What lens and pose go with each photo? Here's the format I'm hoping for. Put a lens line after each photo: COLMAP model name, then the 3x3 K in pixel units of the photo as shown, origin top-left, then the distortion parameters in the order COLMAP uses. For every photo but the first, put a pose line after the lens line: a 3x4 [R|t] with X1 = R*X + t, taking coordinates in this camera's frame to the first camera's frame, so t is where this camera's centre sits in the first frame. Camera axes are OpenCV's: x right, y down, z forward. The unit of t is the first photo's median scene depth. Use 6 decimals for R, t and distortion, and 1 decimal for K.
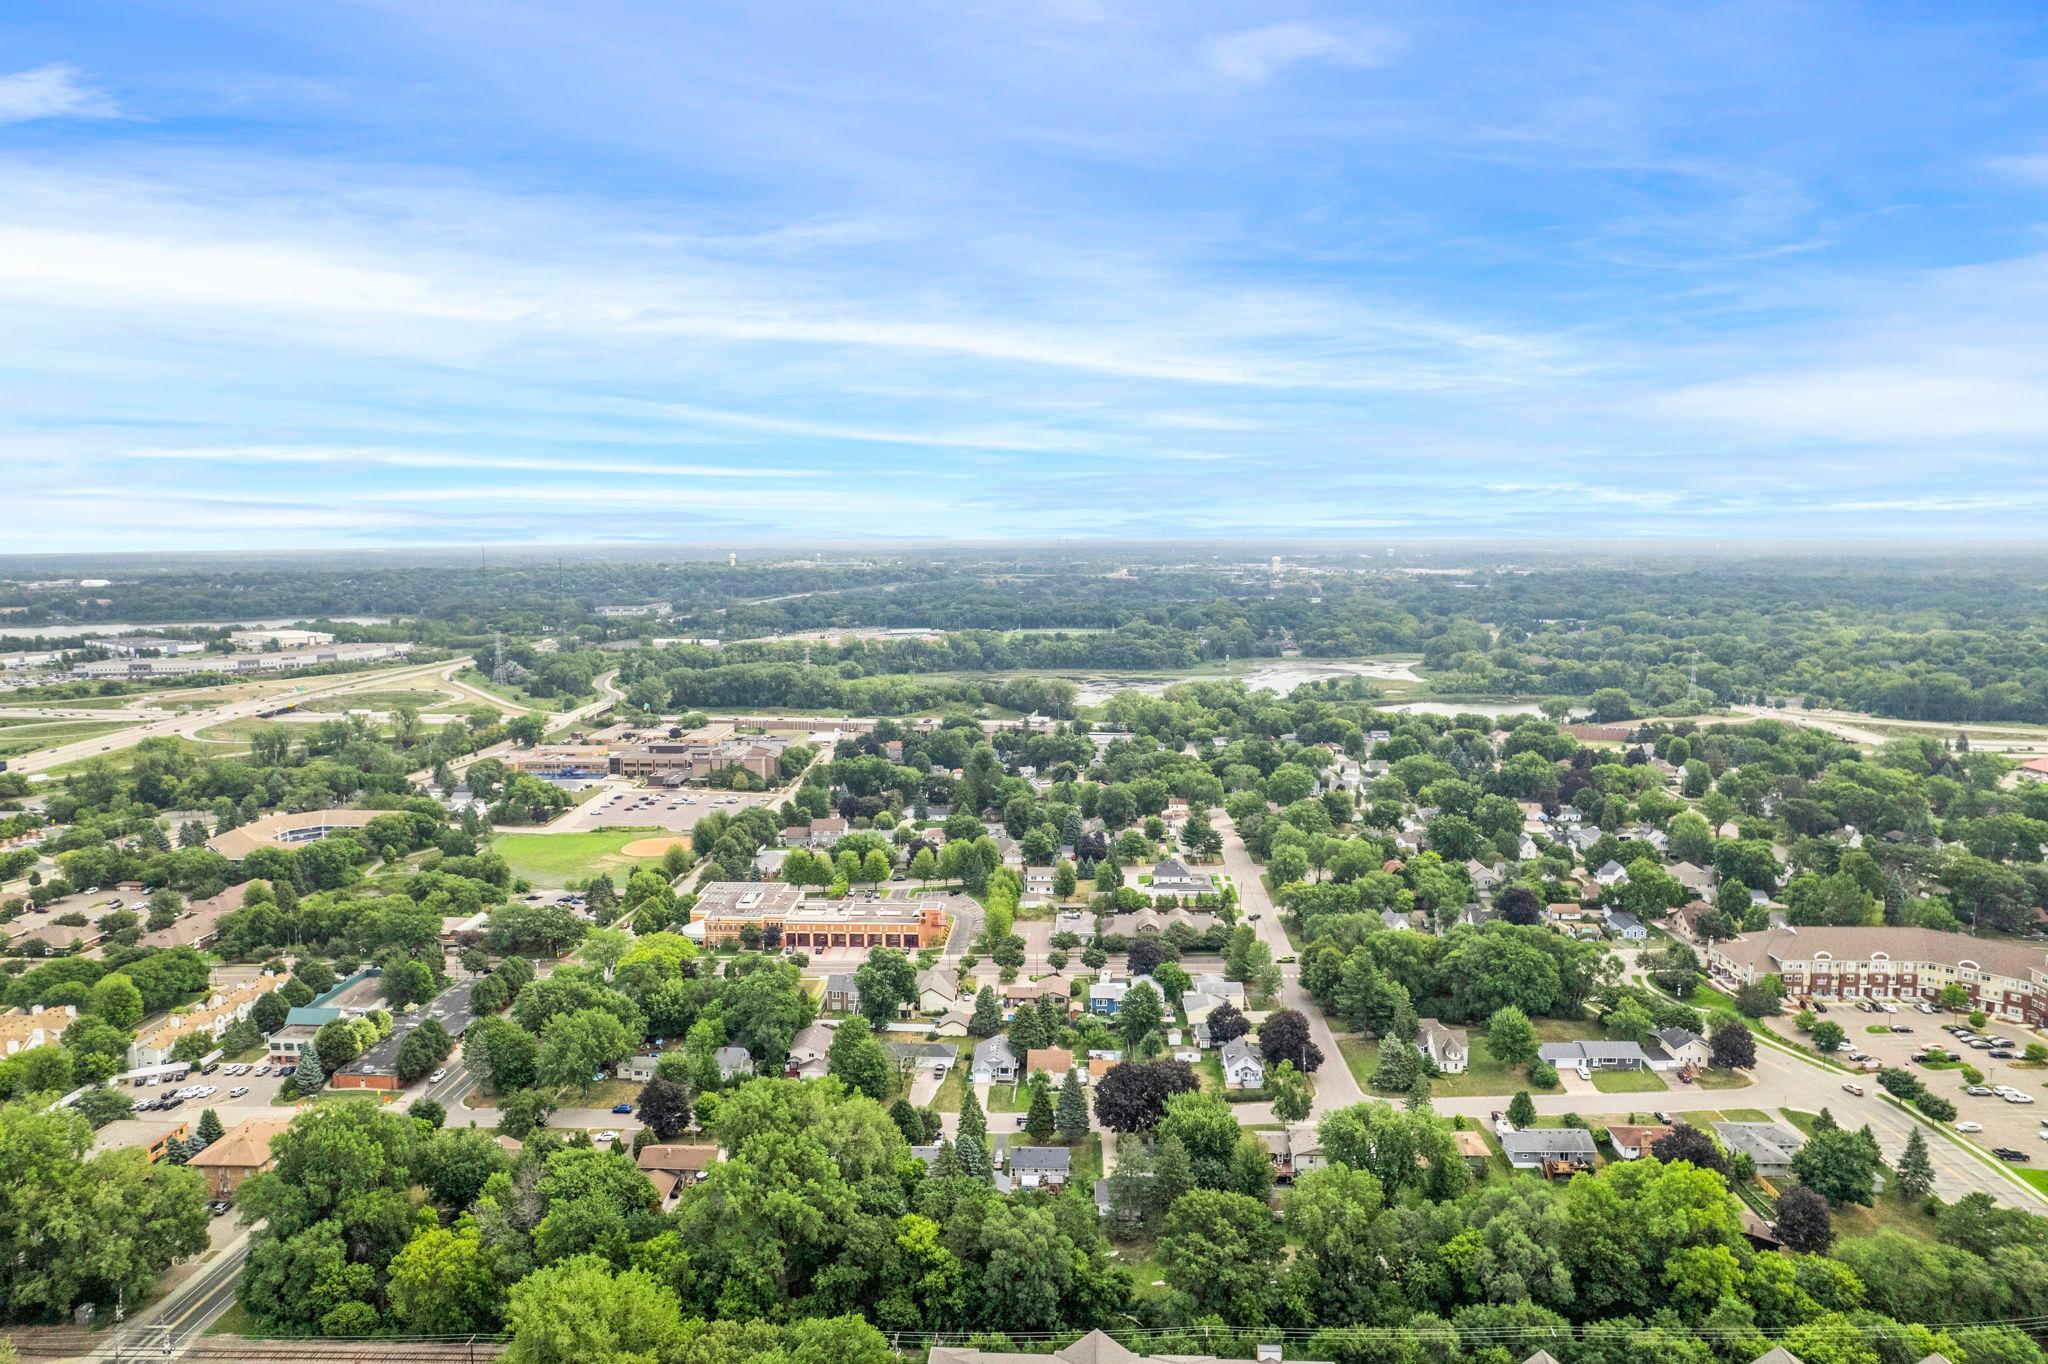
lens RADIAL K [[1318.4, 0, 1002.7], [0, 1318.4, 717.8], [0, 0, 1]] dist [-0.072663, 0.061058]
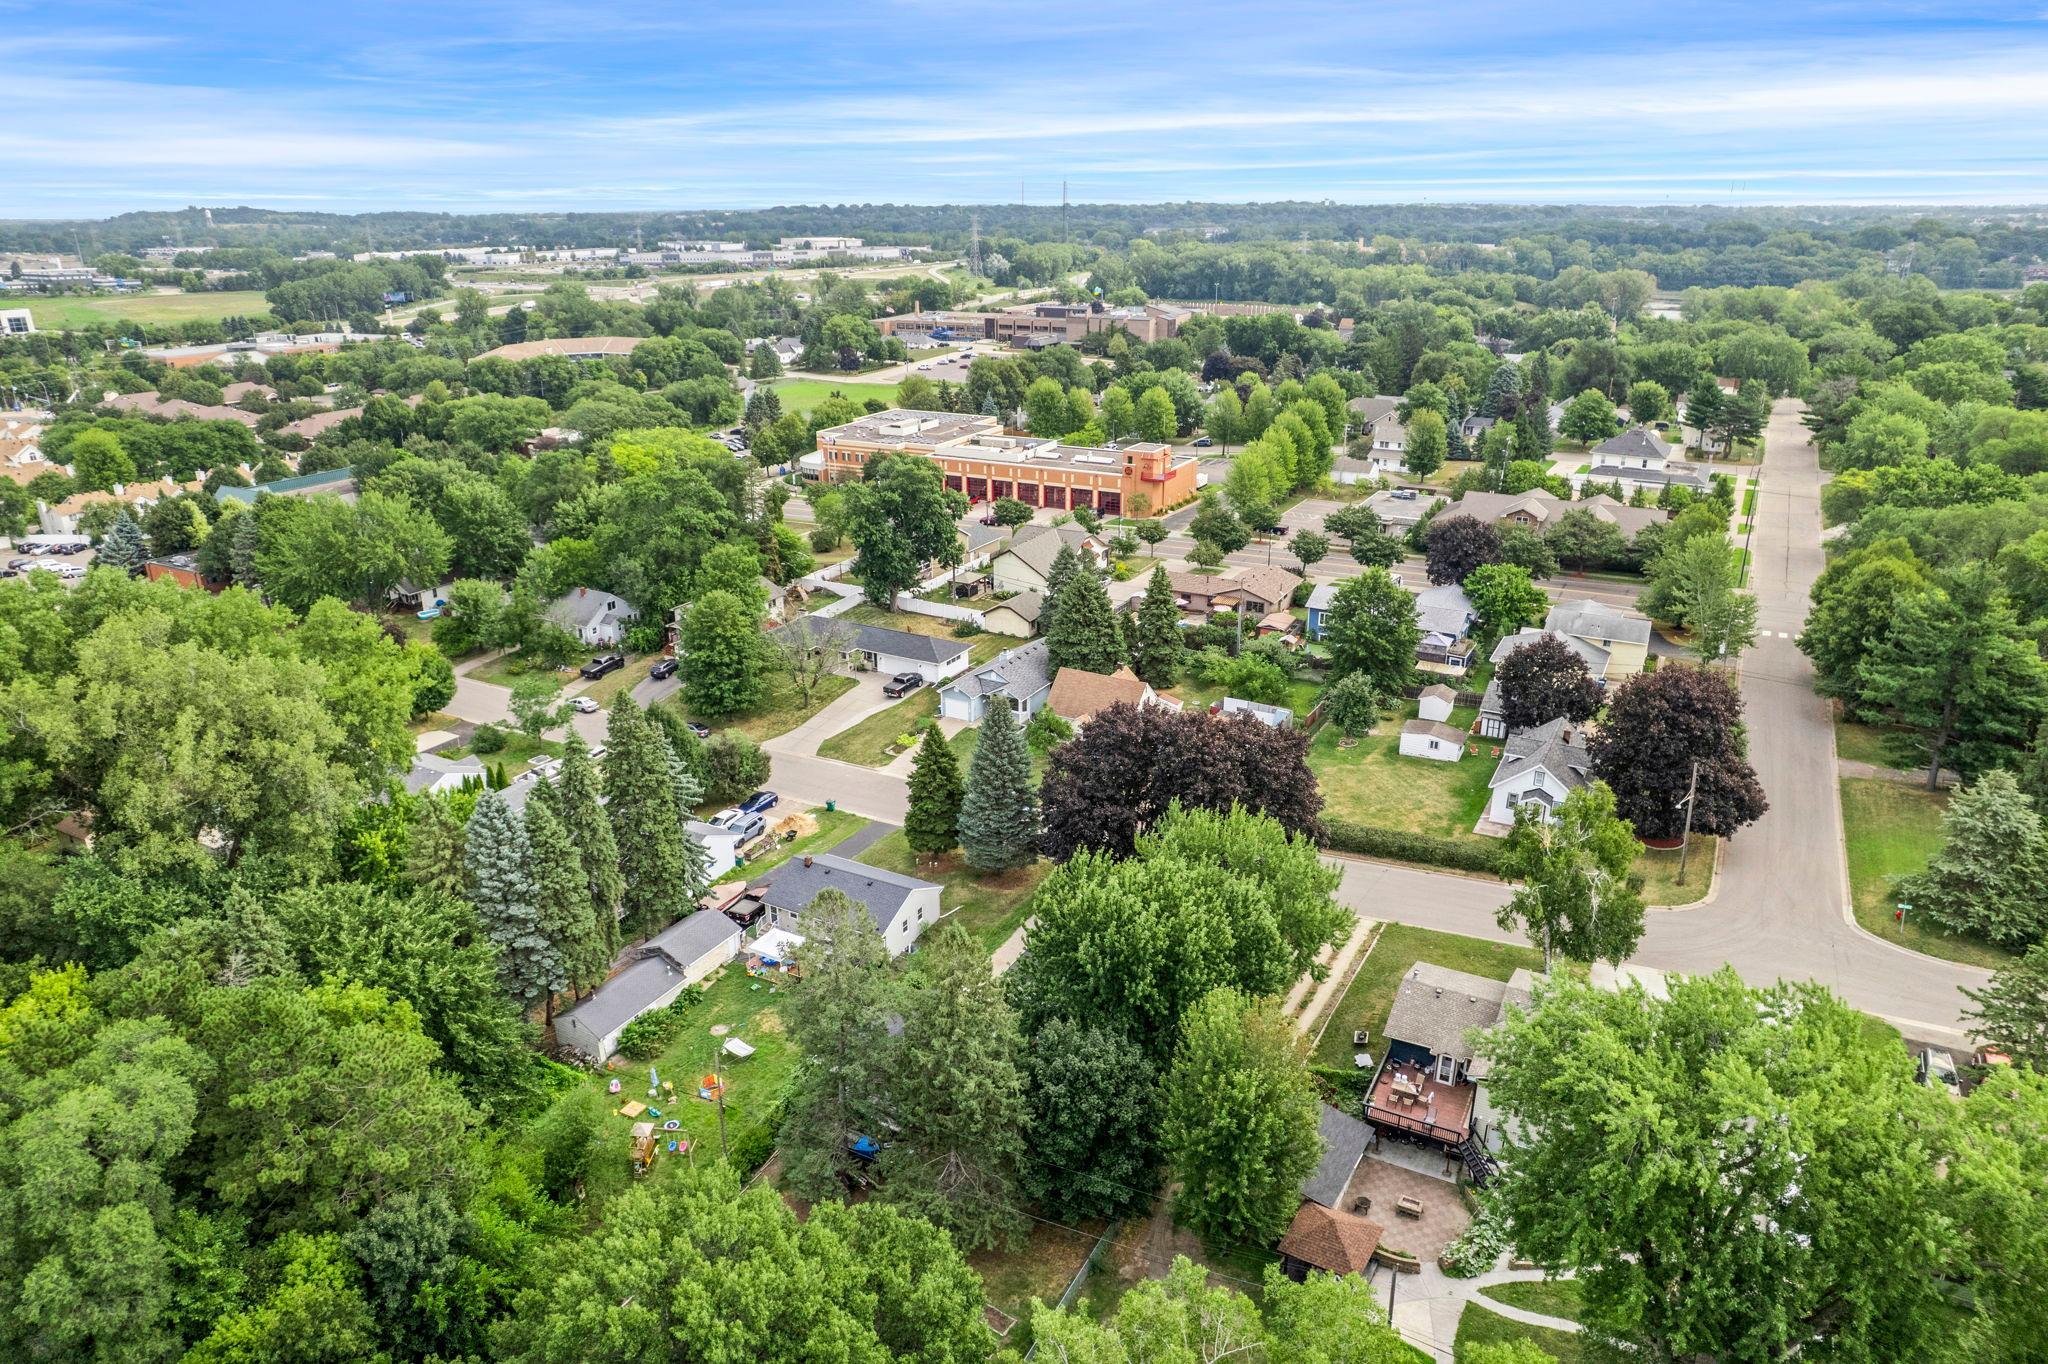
lens RADIAL K [[1318.4, 0, 1001.5], [0, 1318.4, 672.0], [0, 0, 1]] dist [-0.072663, 0.061058]
pose [[0.899648, 0.150135, -0.409991, 0.182806], [-0.060859, 0.972974, 0.222750, 0.145673], [0.432354, -0.175445, 0.884471, 0.555124]]
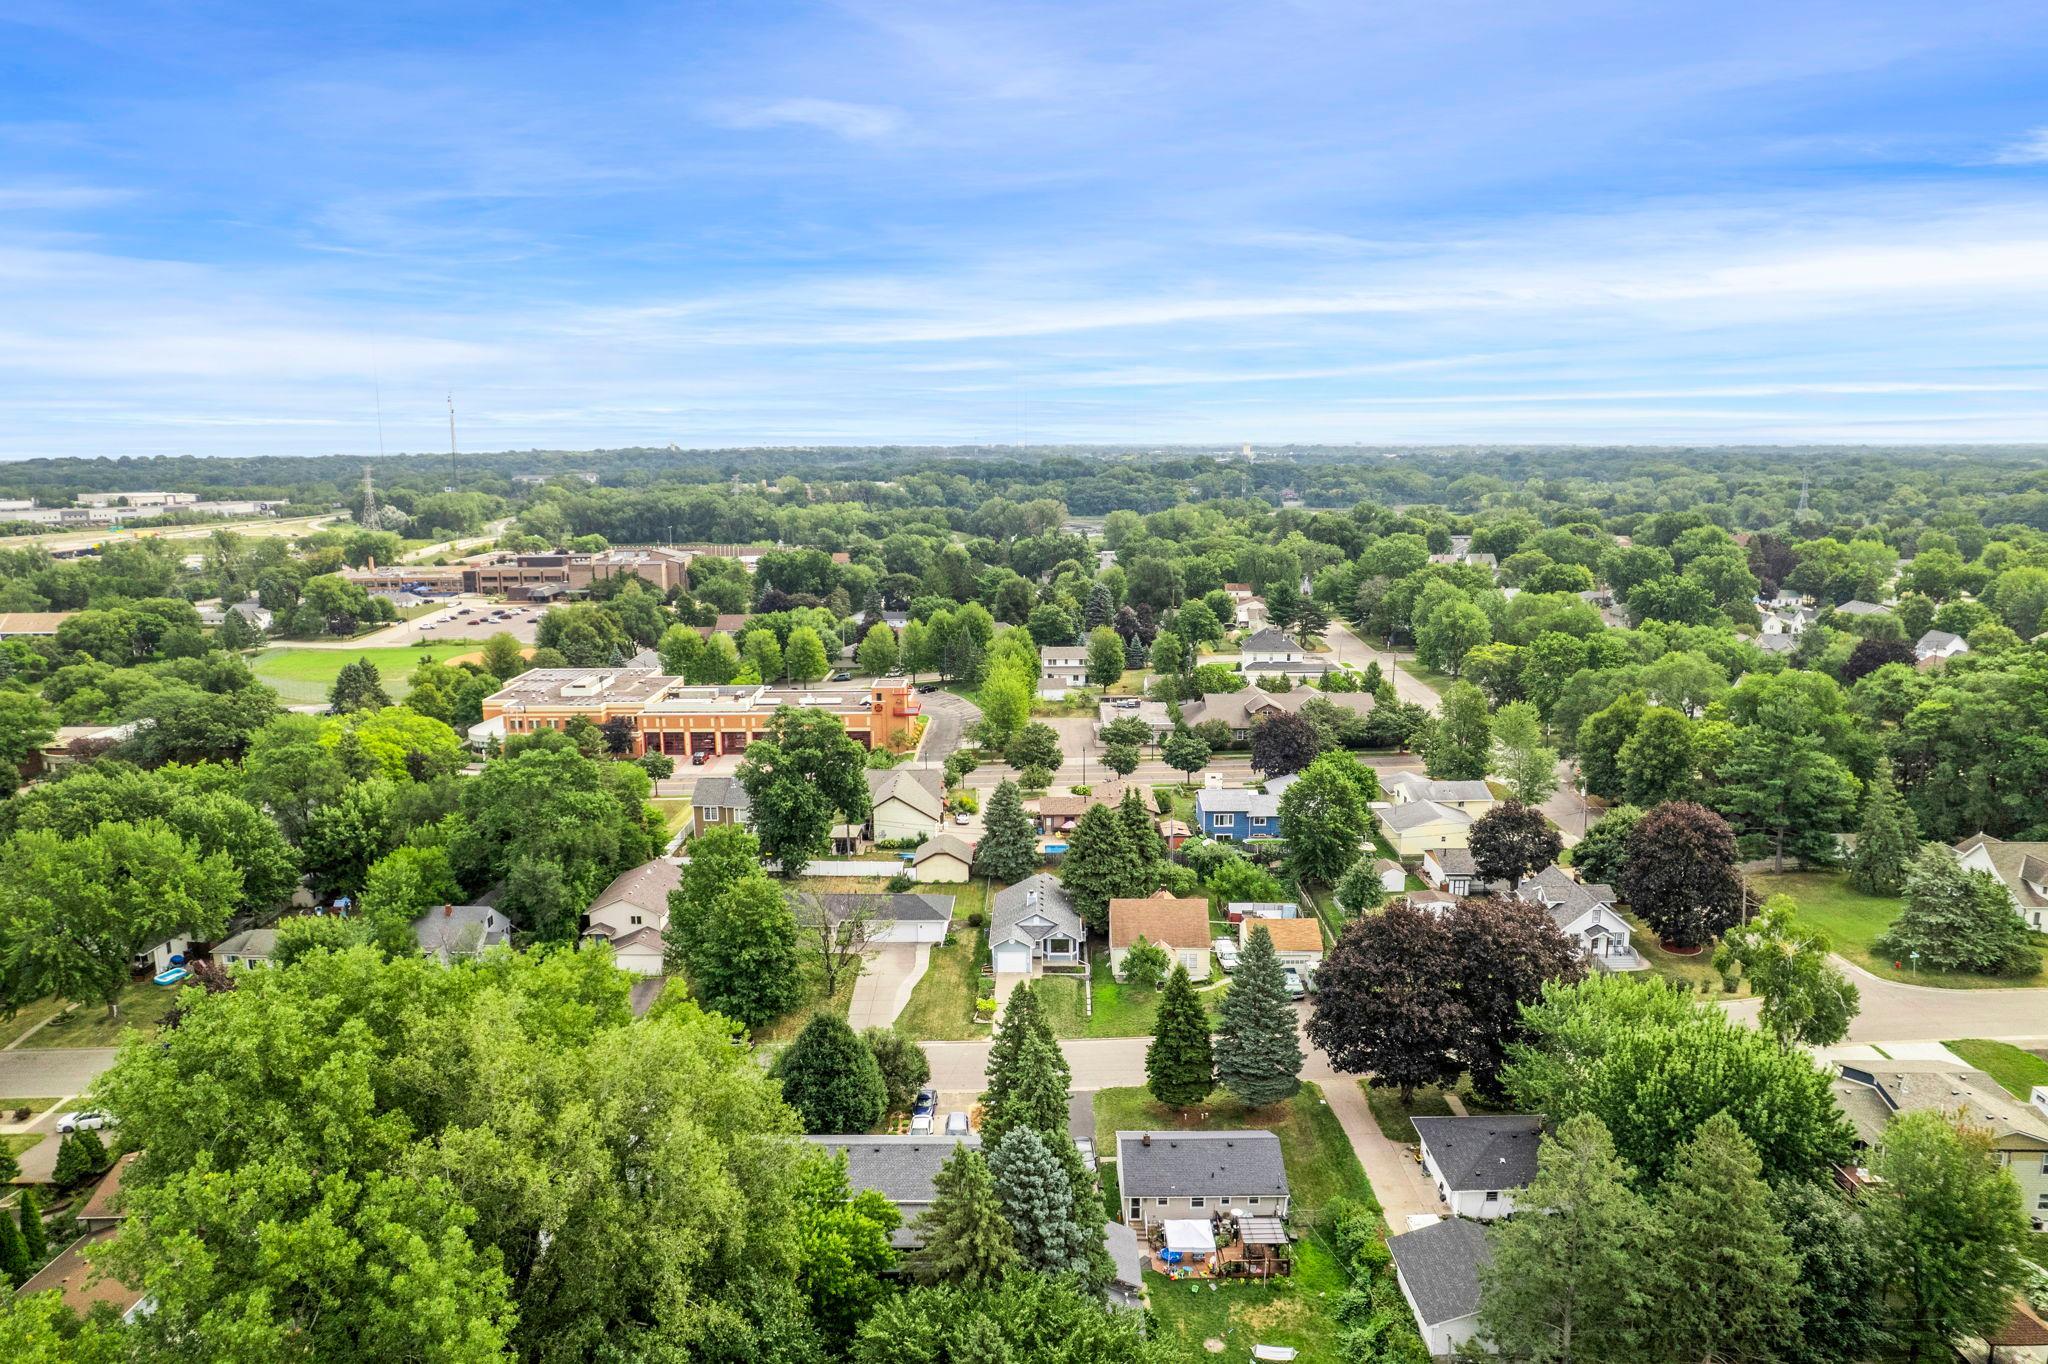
lens RADIAL K [[1318.4, 0, 1017.0], [0, 1318.4, 692.3], [0, 0, 1]] dist [-0.072663, 0.061058]
pose [[0.998960, -0.007948, 0.044888, -0.031874], [0.005709, 0.998744, 0.049779, 0.151293], [-0.045227, -0.049471, 0.997751, 0.525658]]
